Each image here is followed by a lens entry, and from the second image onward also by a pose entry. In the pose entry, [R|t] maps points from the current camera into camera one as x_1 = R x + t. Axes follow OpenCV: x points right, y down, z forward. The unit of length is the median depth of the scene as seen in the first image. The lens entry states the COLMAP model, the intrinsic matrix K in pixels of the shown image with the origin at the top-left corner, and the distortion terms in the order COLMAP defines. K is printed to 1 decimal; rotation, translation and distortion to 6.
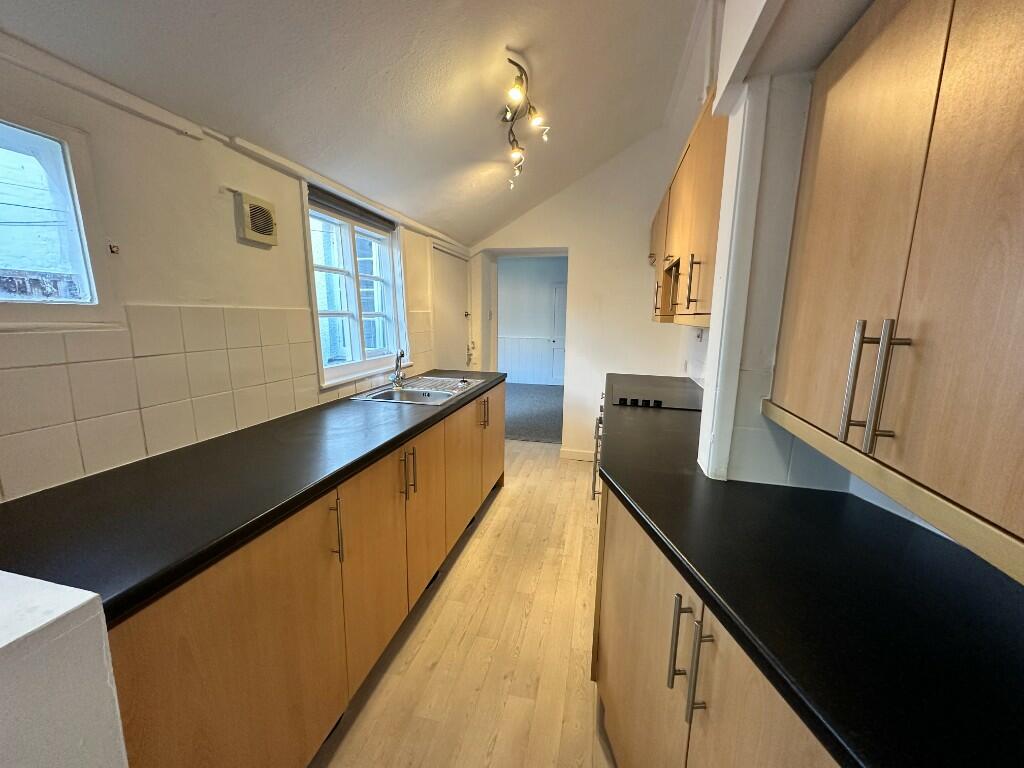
lens RADIAL K [[406.2, 0, 513.3], [0, 406.2, 386.8], [0, 0, 1]] dist [-0.001333, 0.000001]
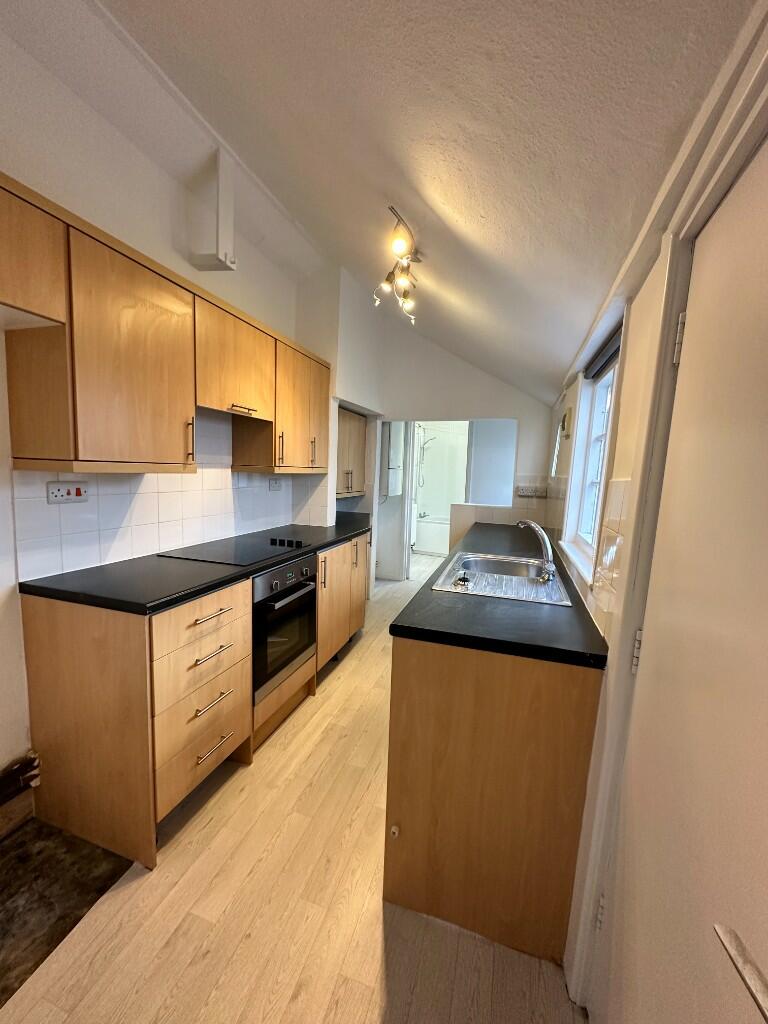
lens RADIAL K [[406.2, 0, 384.2], [0, 406.2, 517.2], [0, 0, 1]] dist [-0.001333, 0.000001]
pose [[-0.994422, -0.062349, 0.085077, -0.046975], [-0.034825, 0.955436, 0.293138, -0.305043], [-0.099563, 0.288540, -0.952277, 1.648213]]
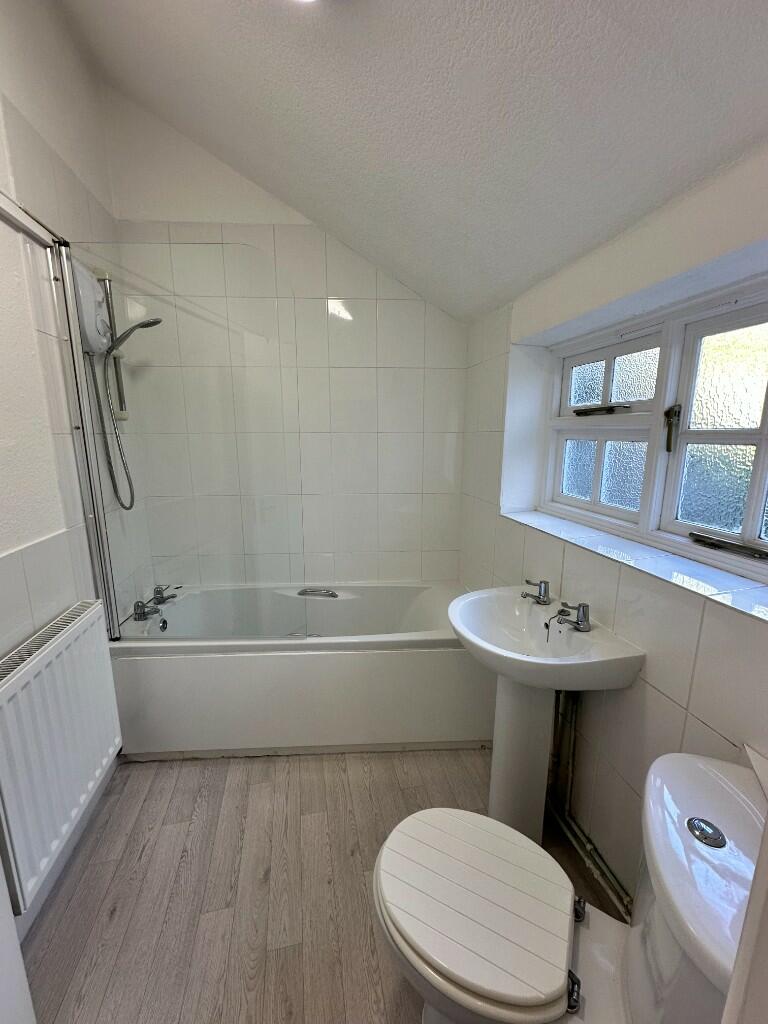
lens RADIAL K [[406.2, 0, 383.8], [0, 406.2, 512.2], [0, 0, 1]] dist [-0.001333, 0.000001]
pose [[0.907103, -0.086948, 0.411831, 0.011577], [0.081274, 0.996200, 0.031309, -0.173315], [-0.412988, 0.005070, 0.910722, 0.842044]]
